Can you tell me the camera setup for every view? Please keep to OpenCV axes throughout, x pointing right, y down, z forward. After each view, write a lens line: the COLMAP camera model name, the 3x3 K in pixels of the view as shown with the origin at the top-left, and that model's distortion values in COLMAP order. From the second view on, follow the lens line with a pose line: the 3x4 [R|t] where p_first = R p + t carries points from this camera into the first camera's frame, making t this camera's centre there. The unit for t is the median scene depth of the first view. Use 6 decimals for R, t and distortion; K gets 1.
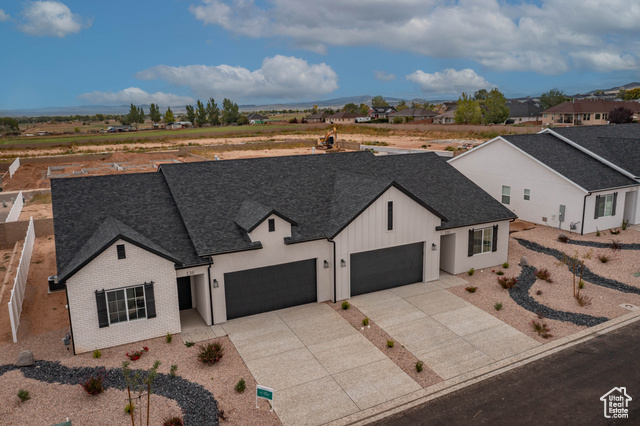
lens RADIAL K [[505.9, 0, 320.3], [0, 505.9, 220.7], [0, 0, 1]] dist [-0.004389, 0.003730]
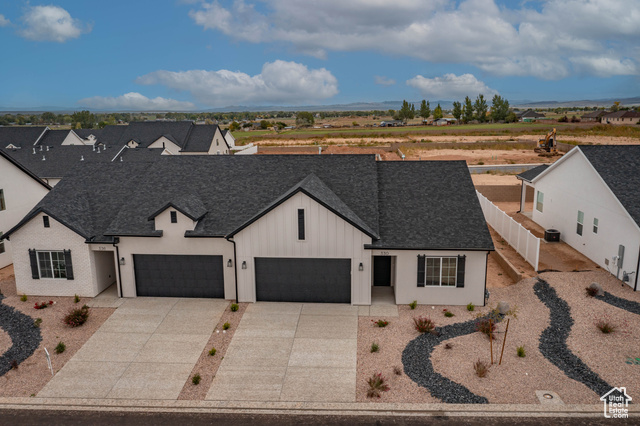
lens RADIAL K [[505.9, 0, 321.0], [0, 505.9, 207.1], [0, 0, 1]] dist [-0.004389, 0.003730]
pose [[0.842888, 0.110353, -0.526652, 0.614041], [-0.119908, 0.992655, 0.016088, -0.057006], [0.524559, 0.049589, 0.849929, 0.205308]]
